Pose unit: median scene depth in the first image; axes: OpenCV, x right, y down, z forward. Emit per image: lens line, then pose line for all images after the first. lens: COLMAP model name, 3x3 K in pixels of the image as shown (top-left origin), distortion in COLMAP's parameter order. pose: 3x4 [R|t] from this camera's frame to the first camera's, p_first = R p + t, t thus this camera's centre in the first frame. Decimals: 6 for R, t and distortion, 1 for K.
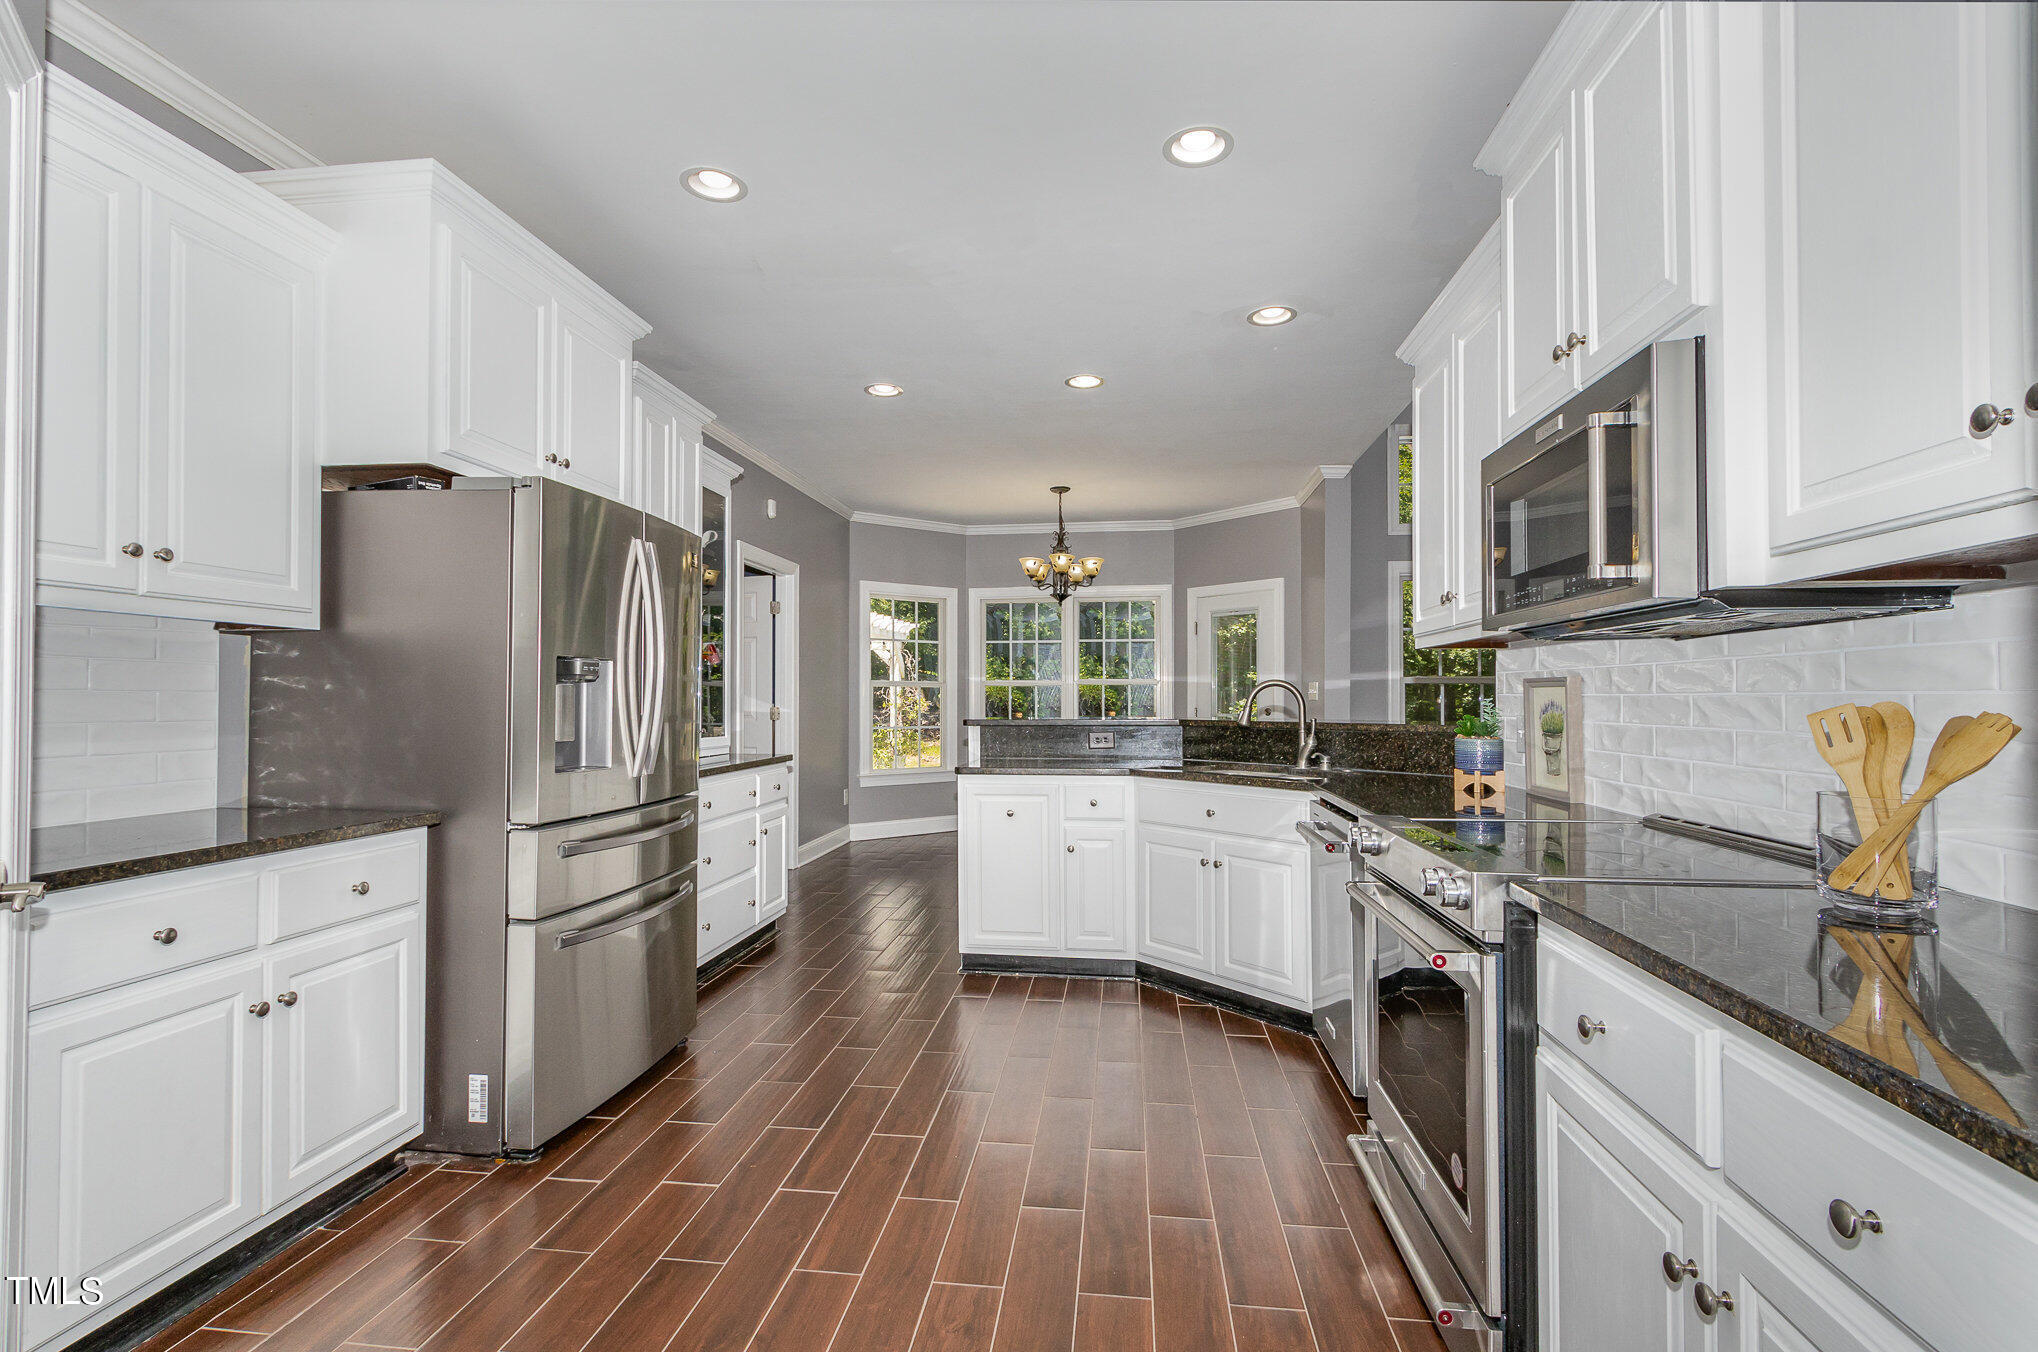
lens RADIAL K [[952.8, 0, 1019.0], [0, 952.8, 676.0], [0, 0, 1]] dist [0.030148, -0.031925]
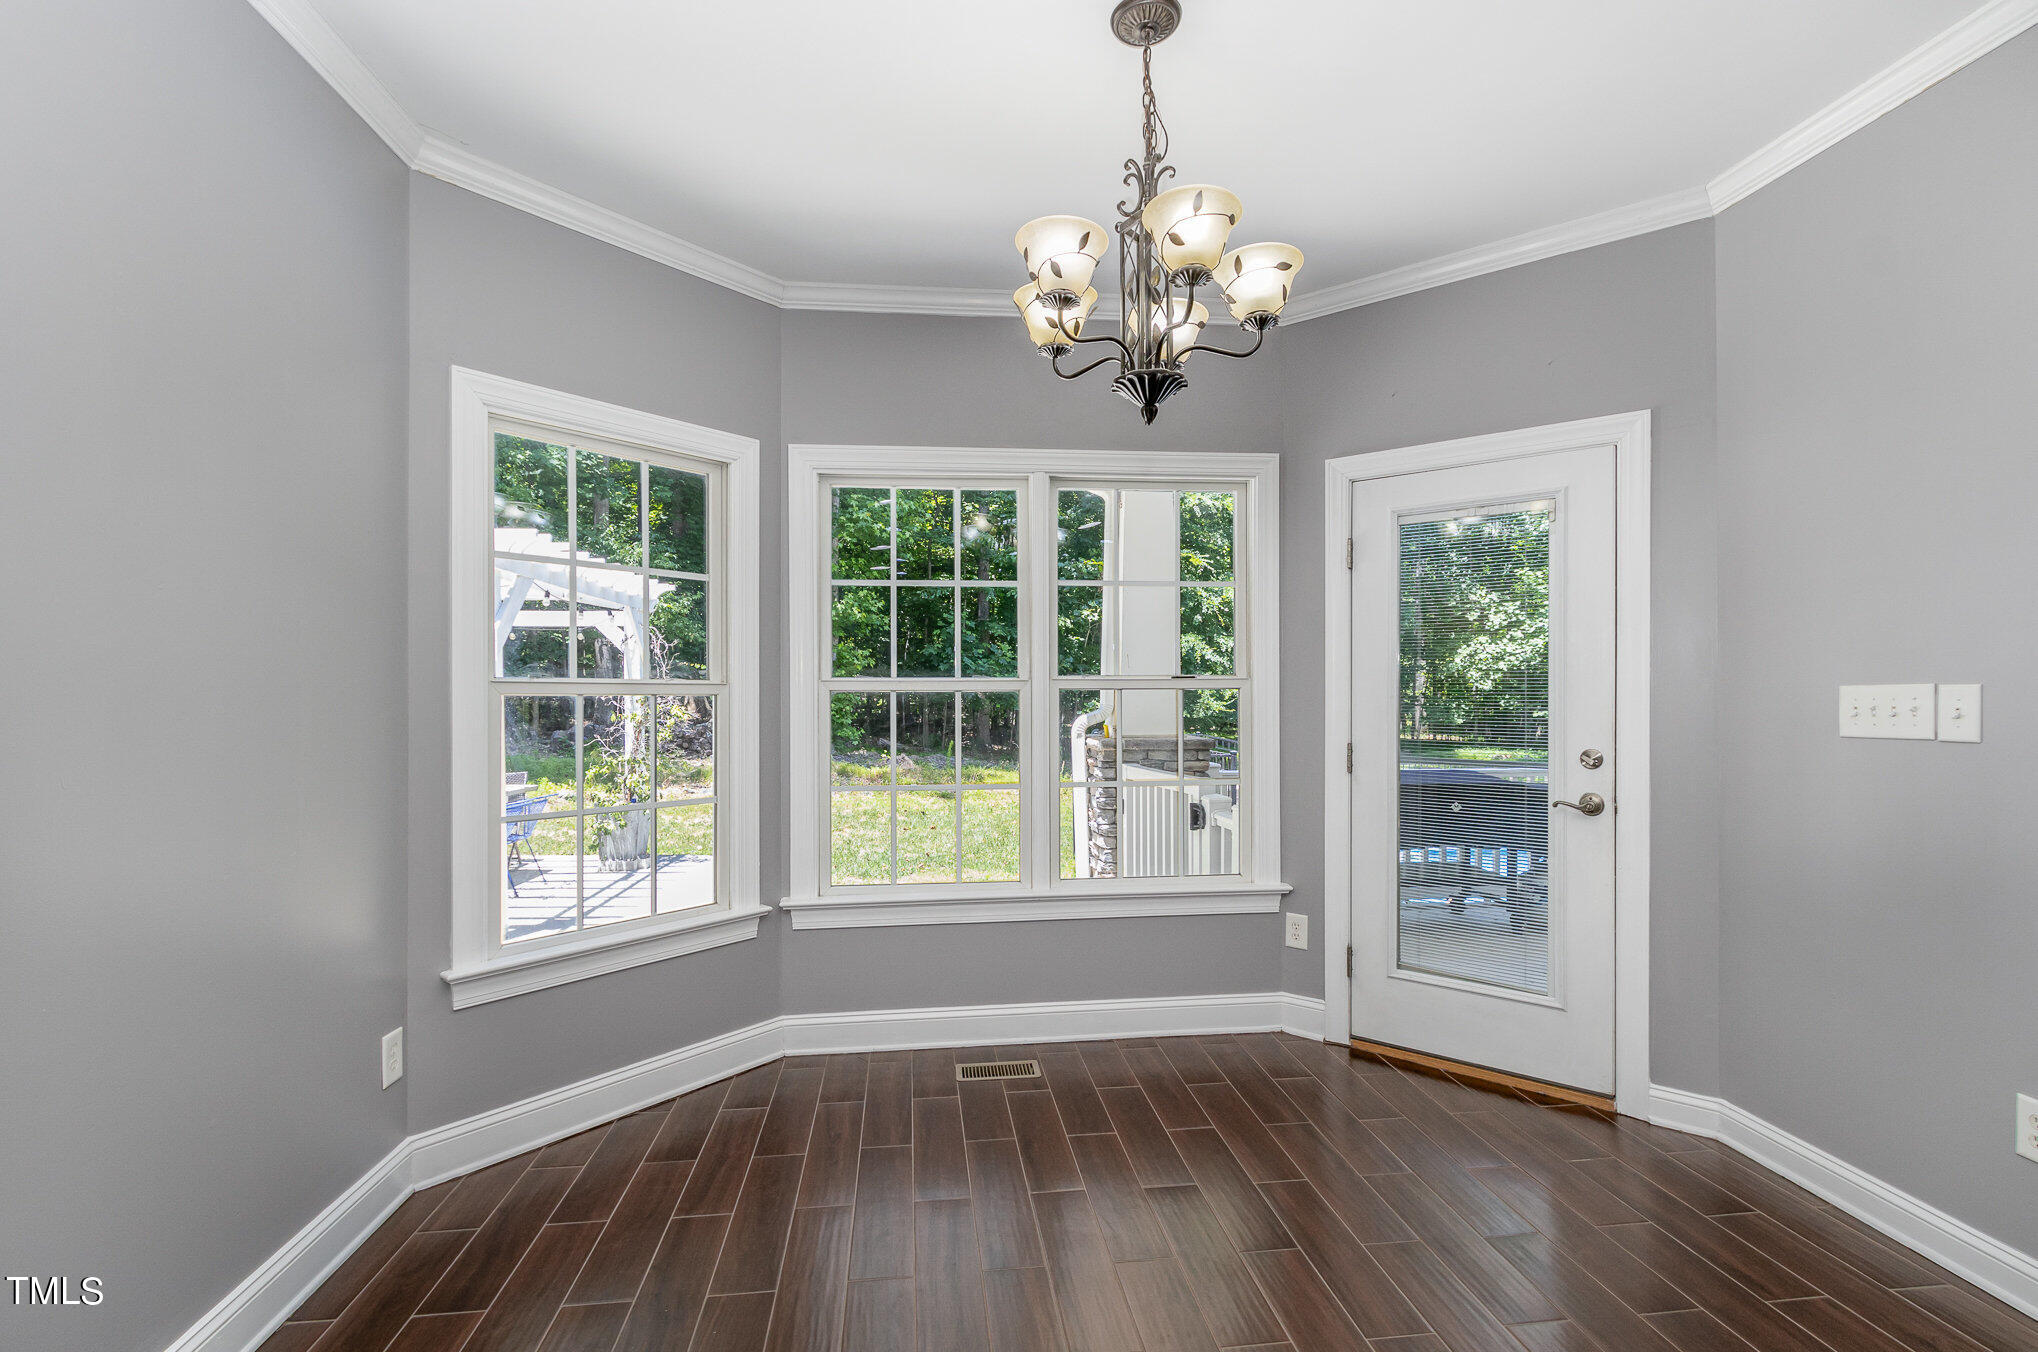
lens RADIAL K [[937.3, 0, 1019.3], [0, 937.3, 697.0], [0, 0, 1]] dist [0.000709, -0.000032]
pose [[0.972912, -0.002272, 0.231164, -0.056867], [-0.003789, 0.999661, 0.025770, 0.002927], [-0.231144, -0.025948, 0.972574, 0.686906]]
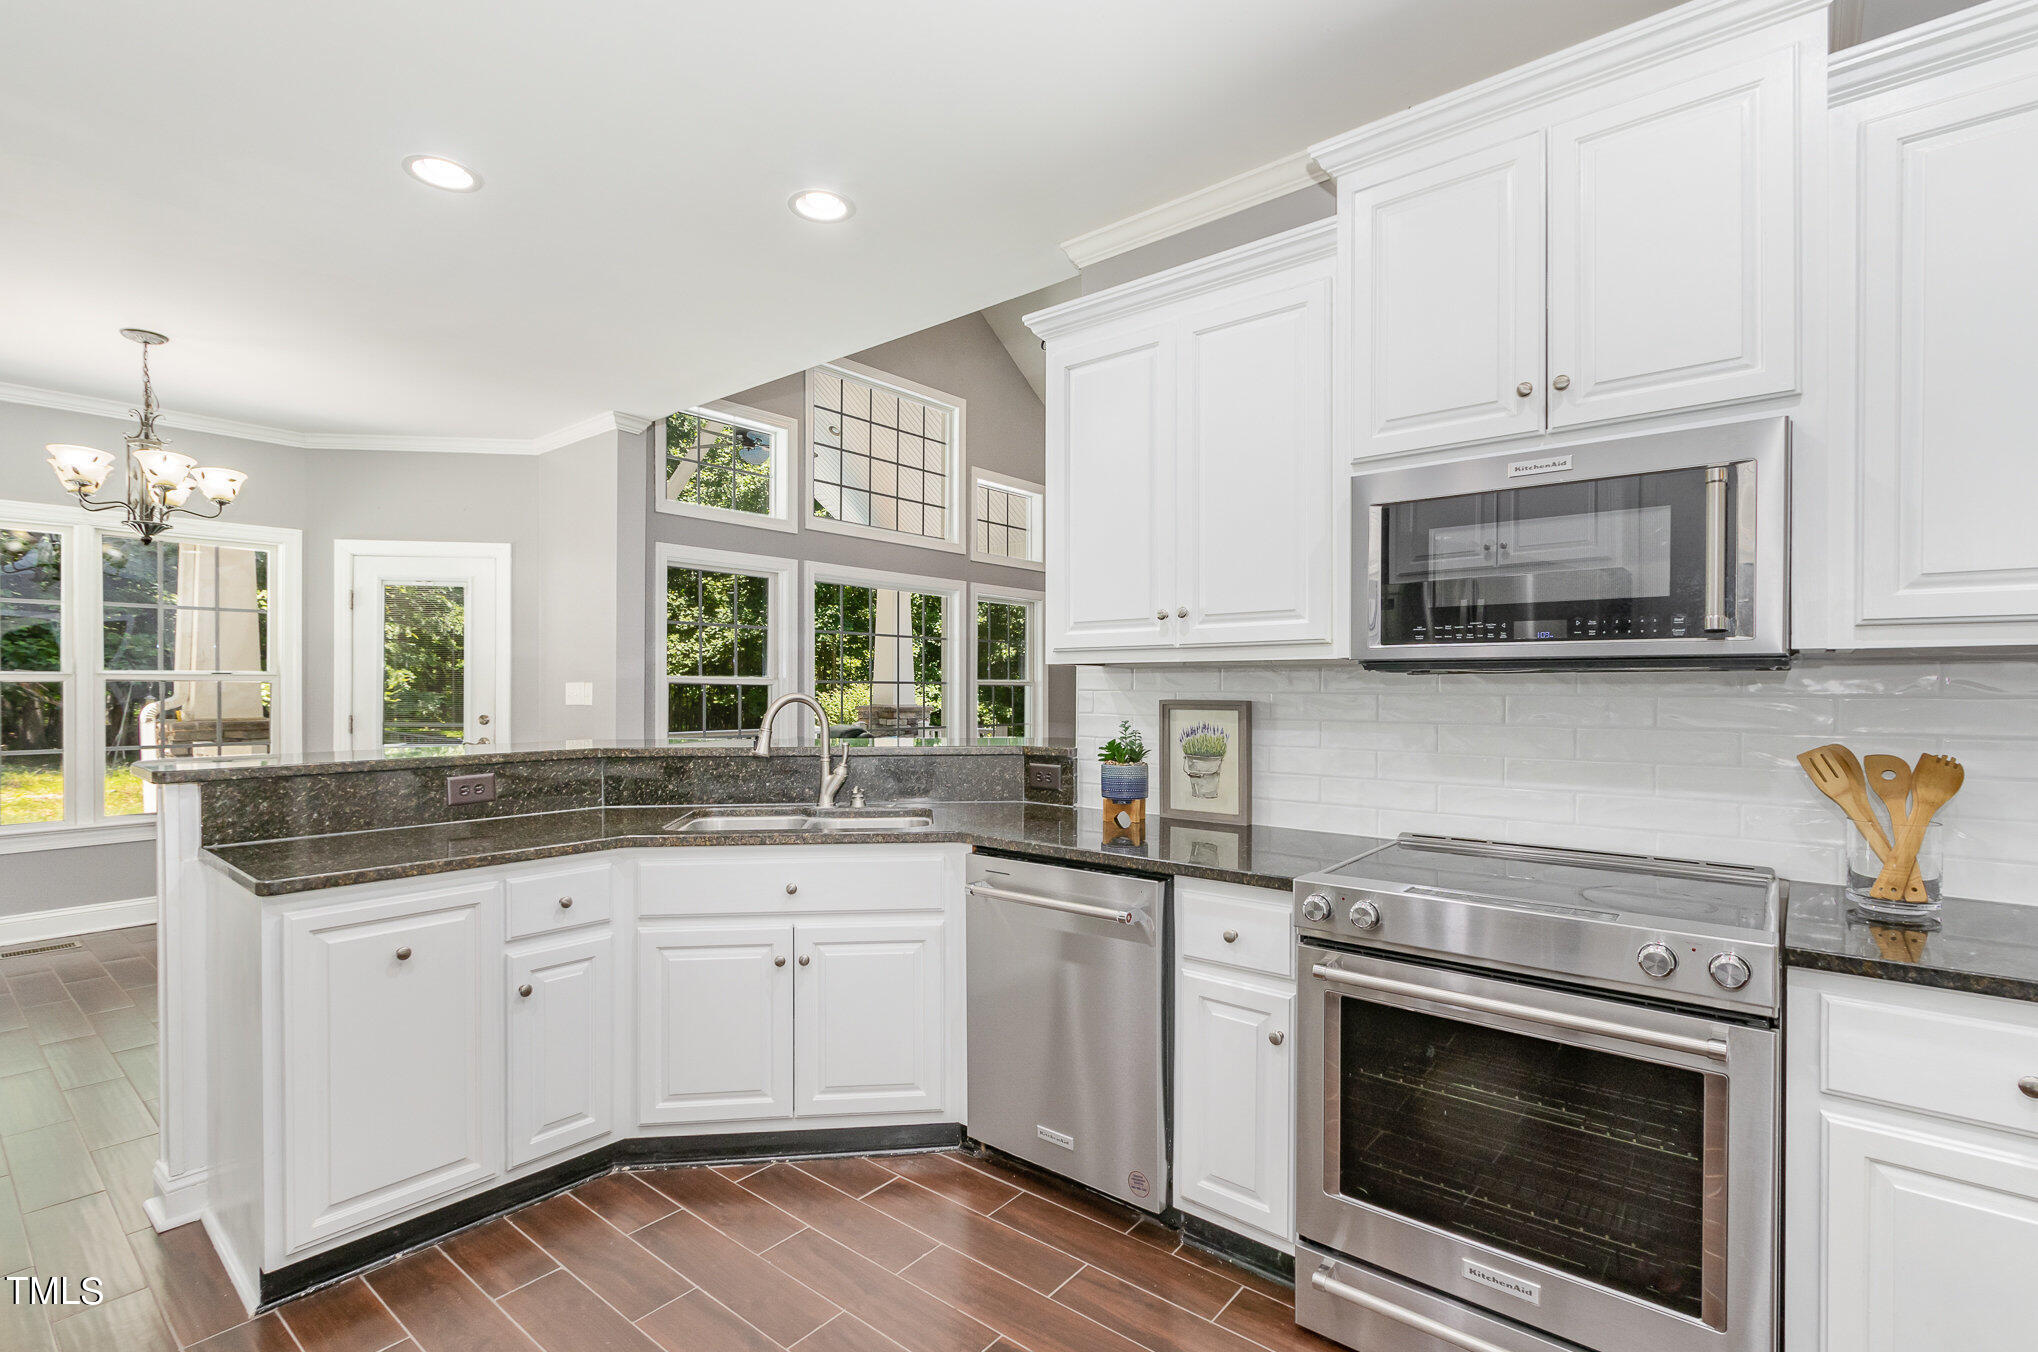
lens RADIAL K [[937.3, 0, 1019.3], [0, 937.3, 697.0], [0, 0, 1]] dist [0.000709, -0.000032]
pose [[0.534537, -0.005511, 0.845127, -0.141166], [-0.024880, 0.999443, 0.022253, -0.007676], [-0.844779, -0.032922, 0.534102, 0.247889]]
